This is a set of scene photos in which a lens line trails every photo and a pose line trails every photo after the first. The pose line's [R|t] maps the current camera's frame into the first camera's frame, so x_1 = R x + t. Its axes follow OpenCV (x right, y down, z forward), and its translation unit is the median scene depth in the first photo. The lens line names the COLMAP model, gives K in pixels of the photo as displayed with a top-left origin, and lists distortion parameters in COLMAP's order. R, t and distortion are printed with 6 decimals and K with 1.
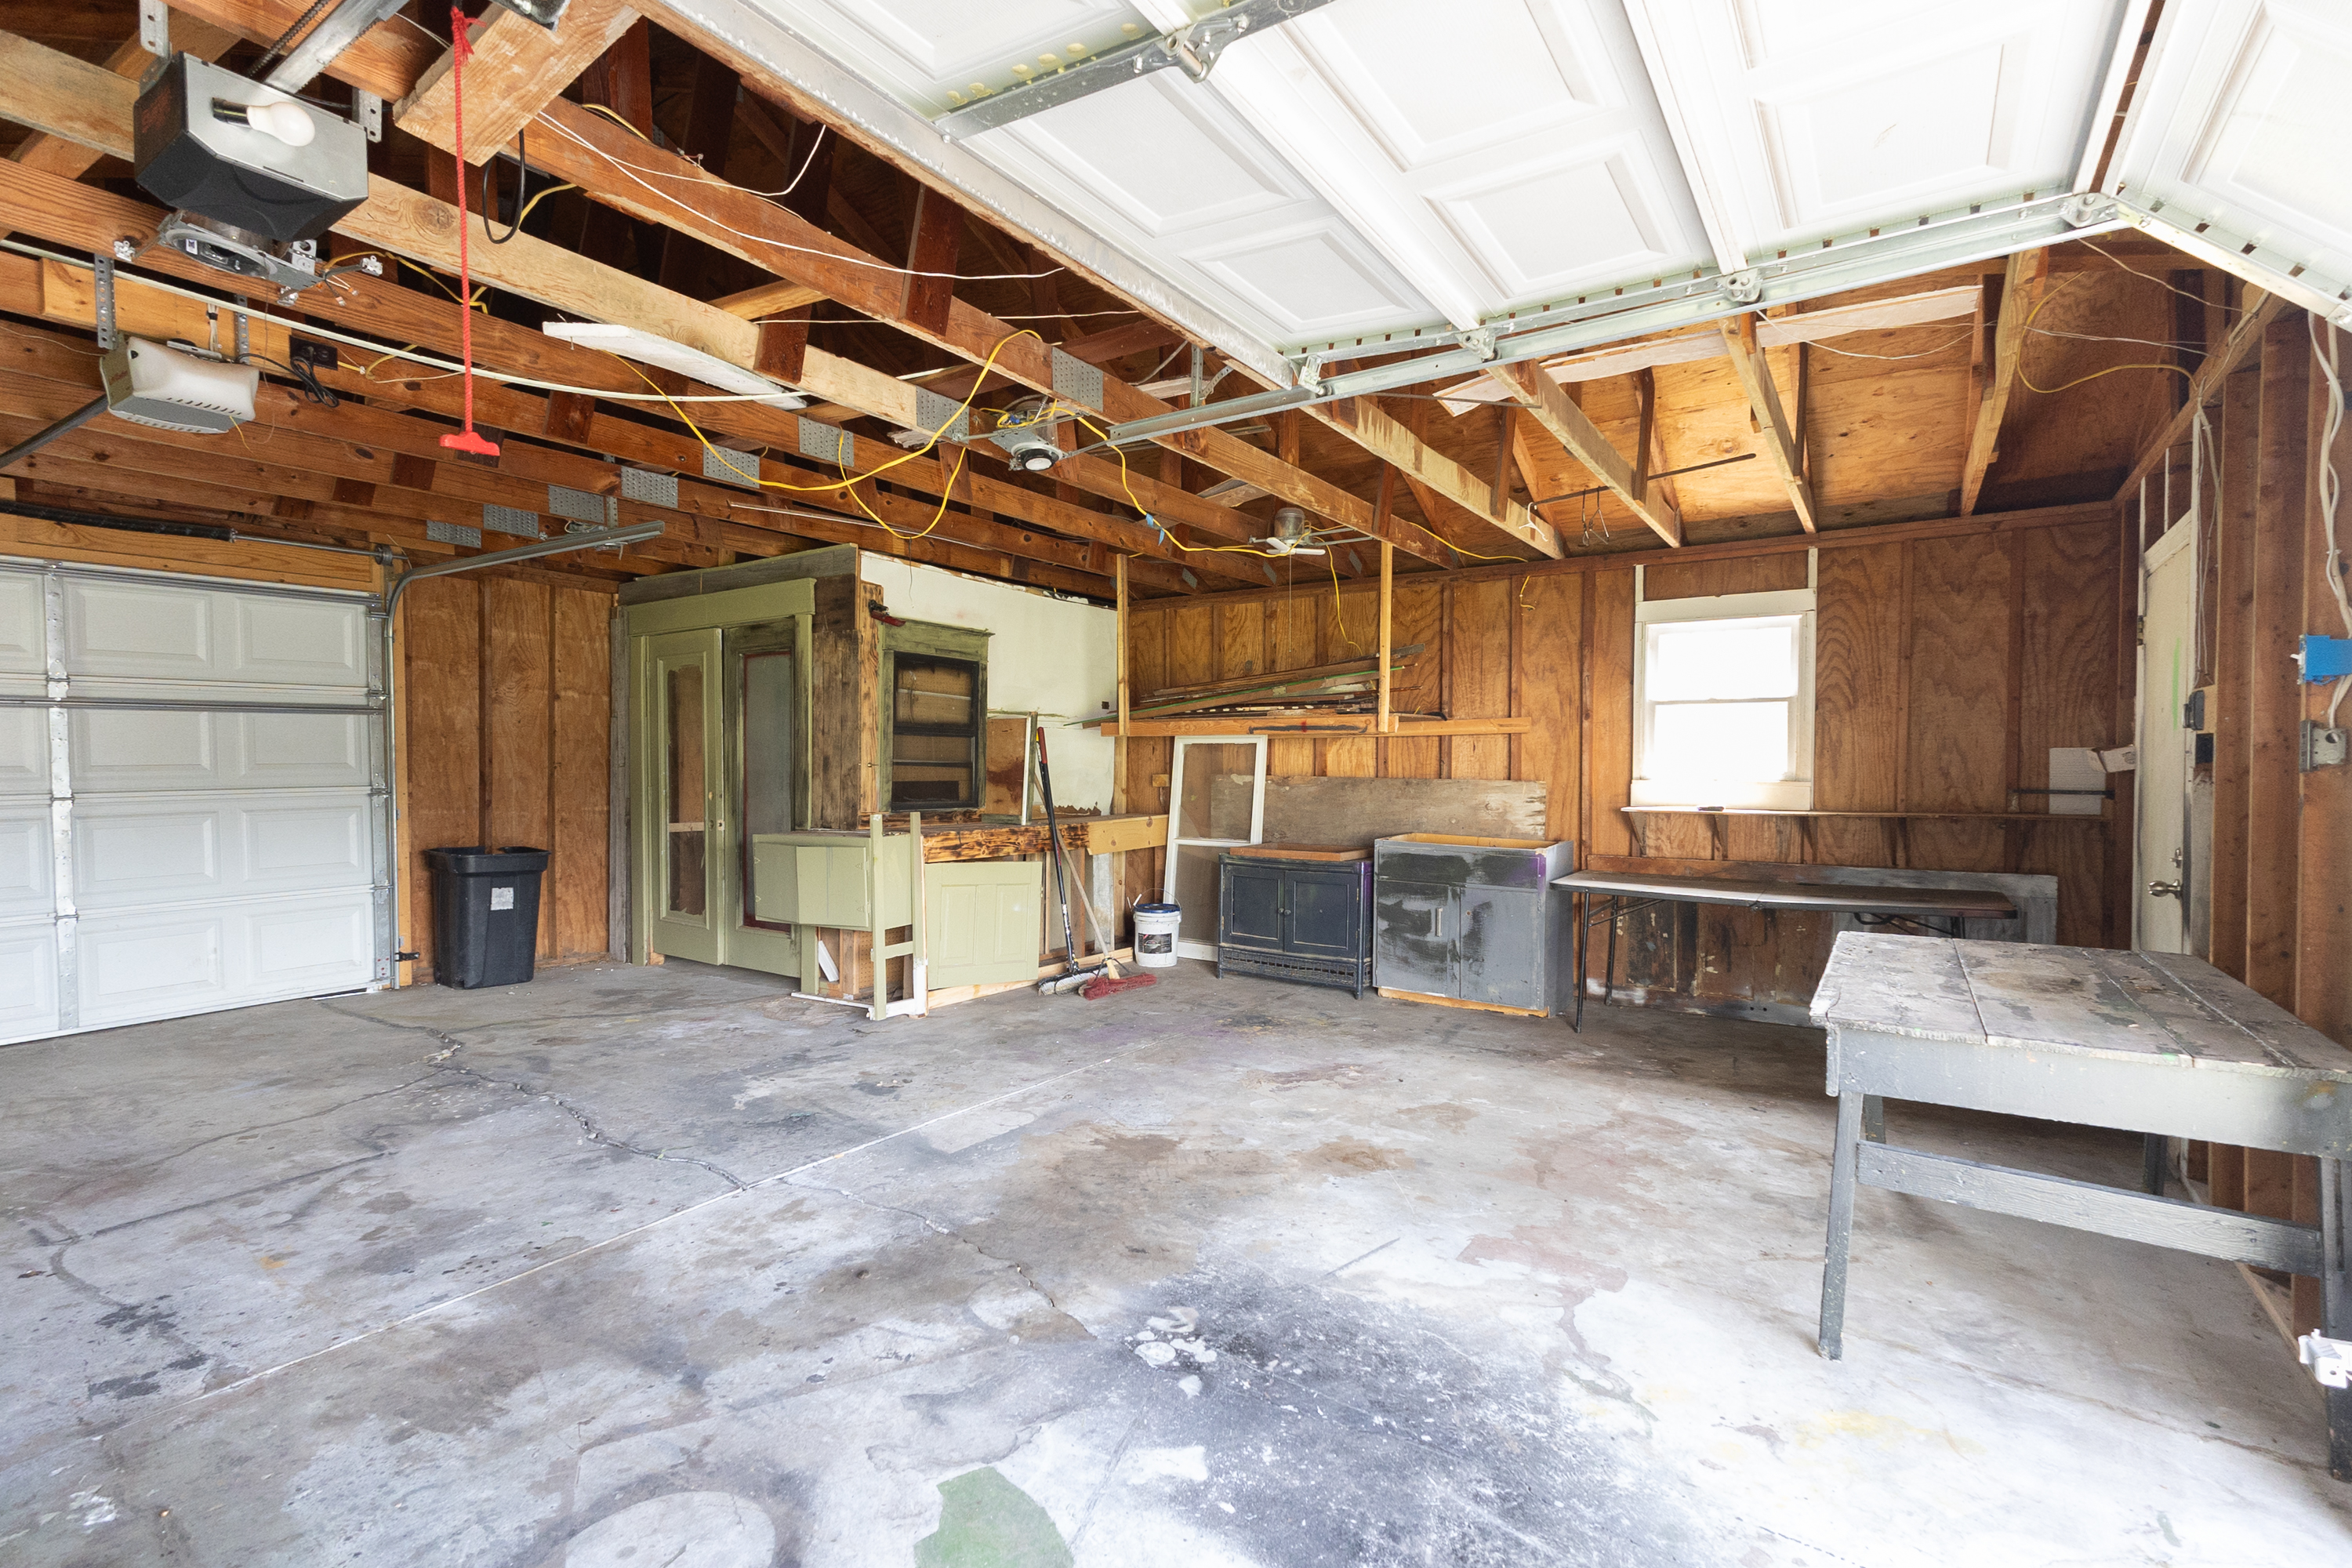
lens RADIAL K [[1067.1, 0, 1176.0], [0, 1067.1, 784.0], [0, 0, 1]] dist [0.030723, -0.007794]
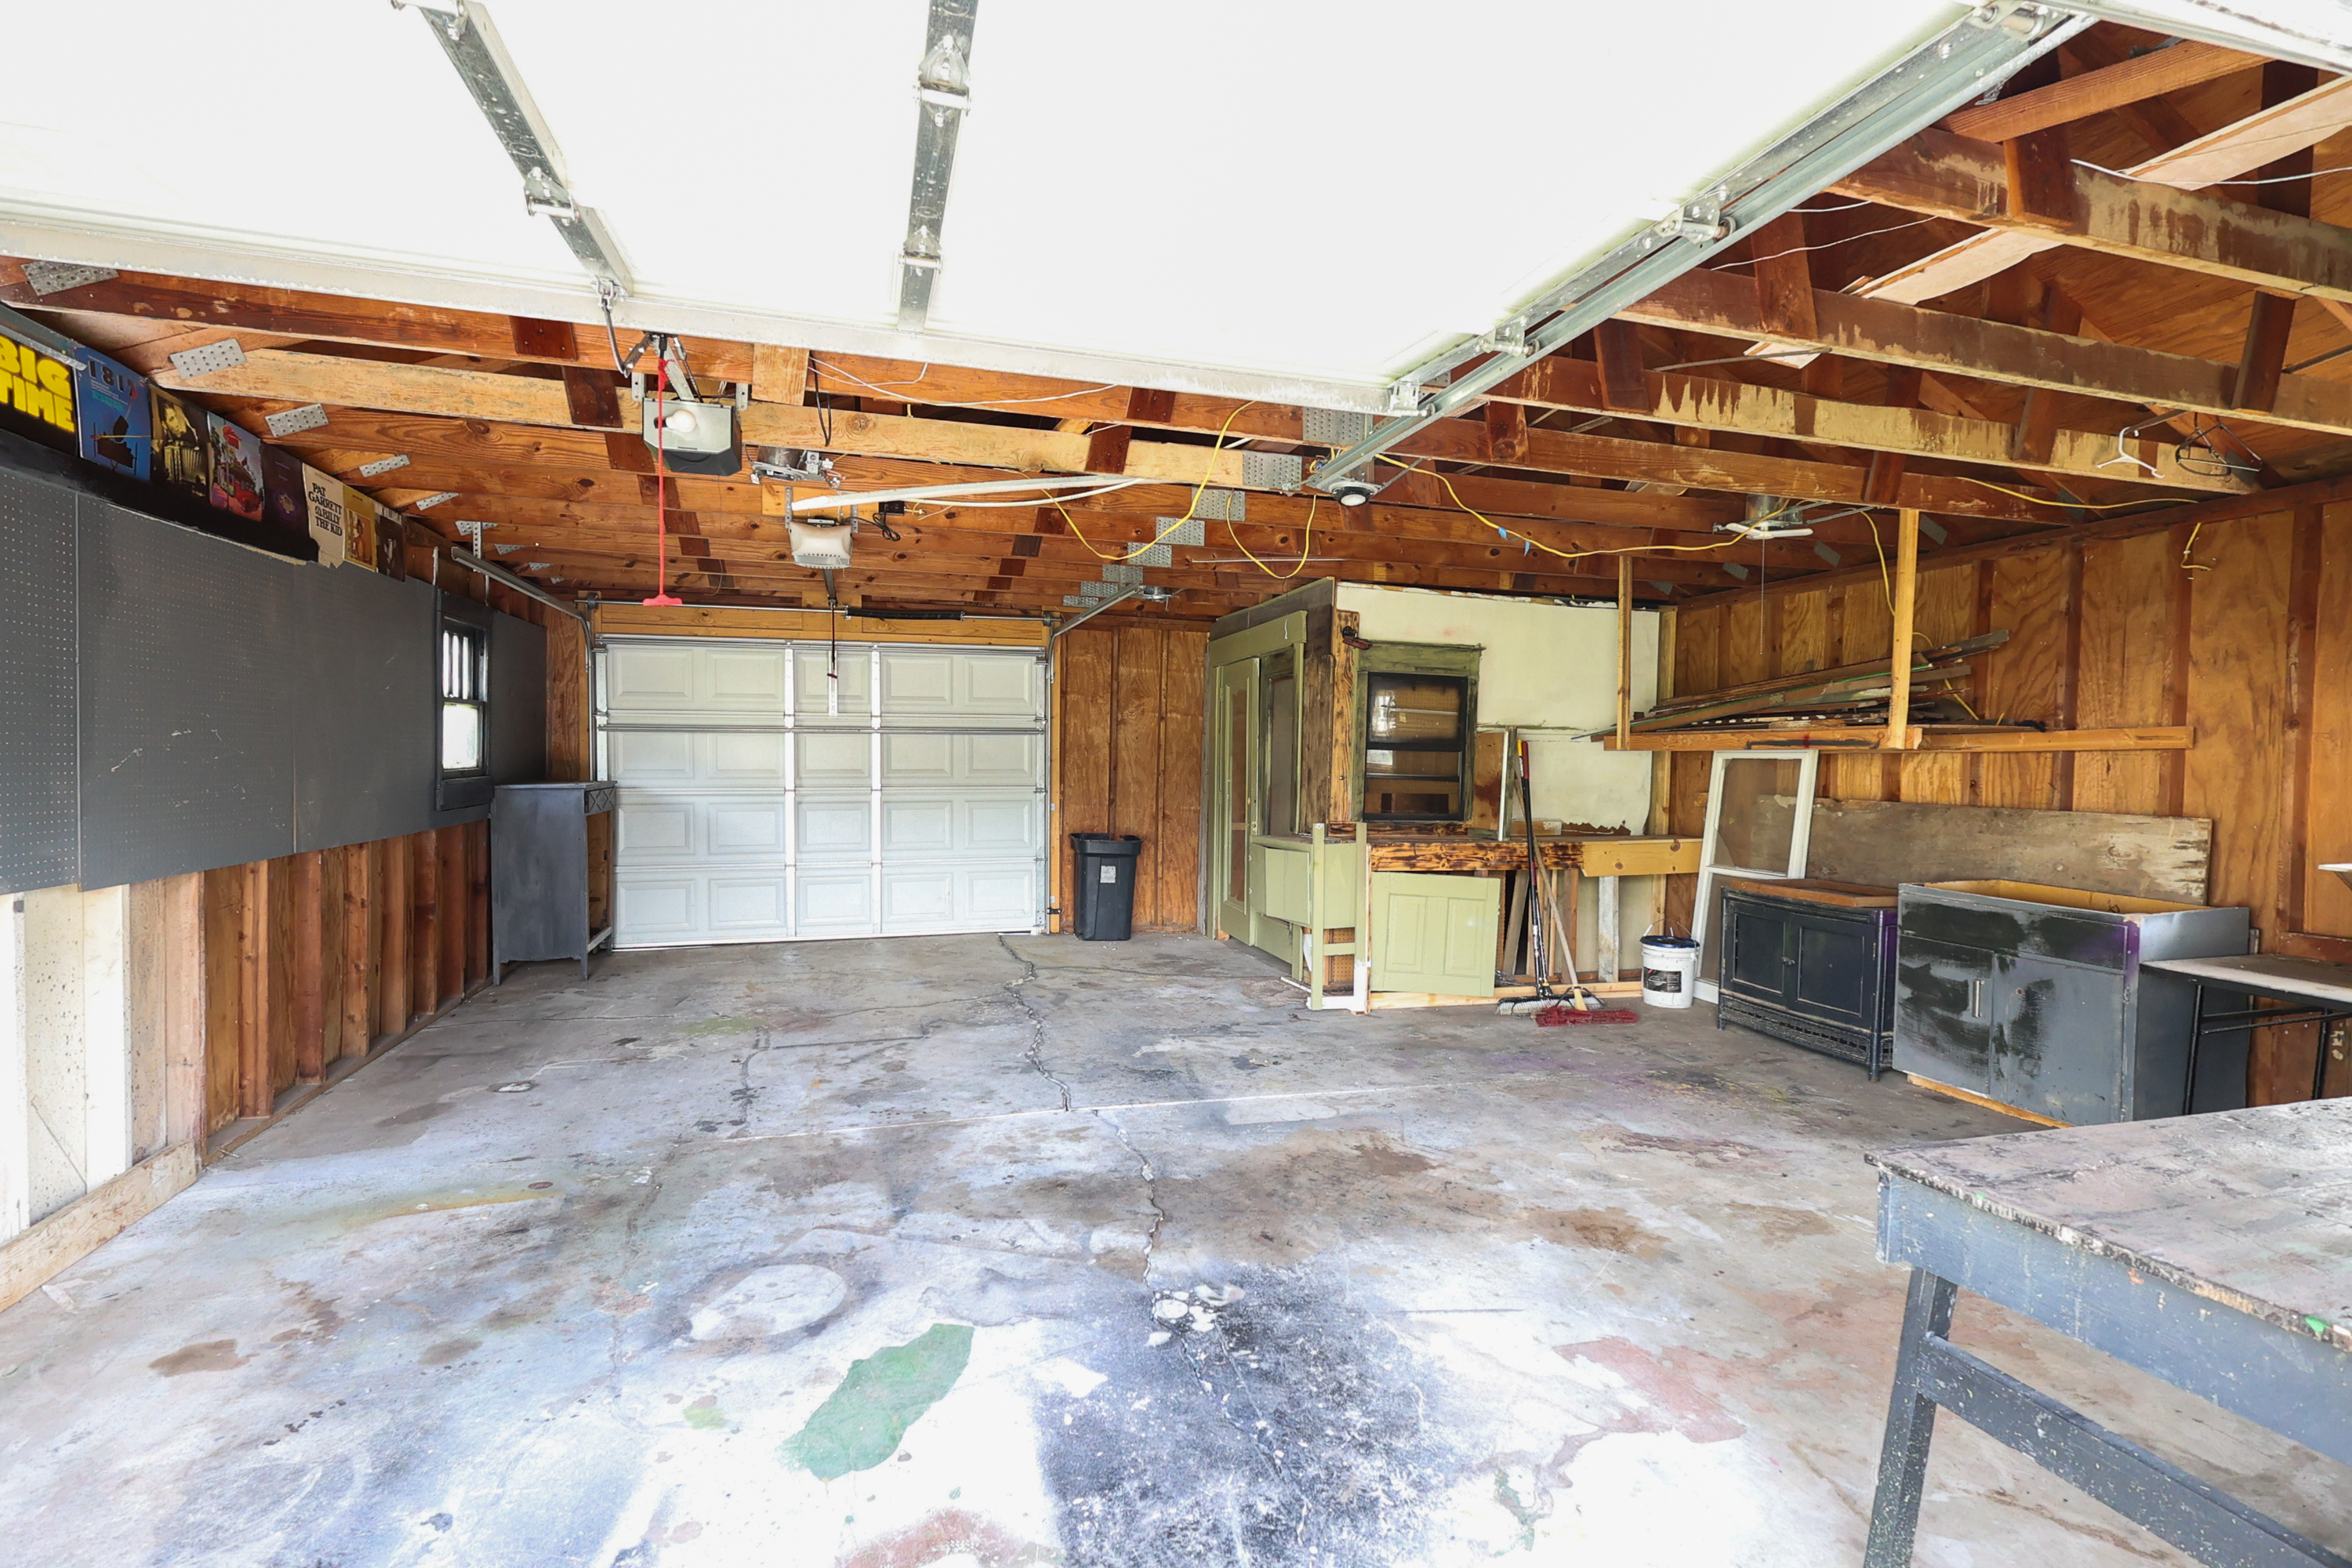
lens RADIAL K [[1070.8, 0, 1179.7], [0, 1070.8, 784.4], [0, 0, 1]] dist [-0.001119, 0.000248]
pose [[0.774874, 0.022547, -0.631714, 0.281136], [-0.024971, 0.999675, 0.005049, -0.012580], [0.631623, 0.011862, 0.775185, 0.049998]]
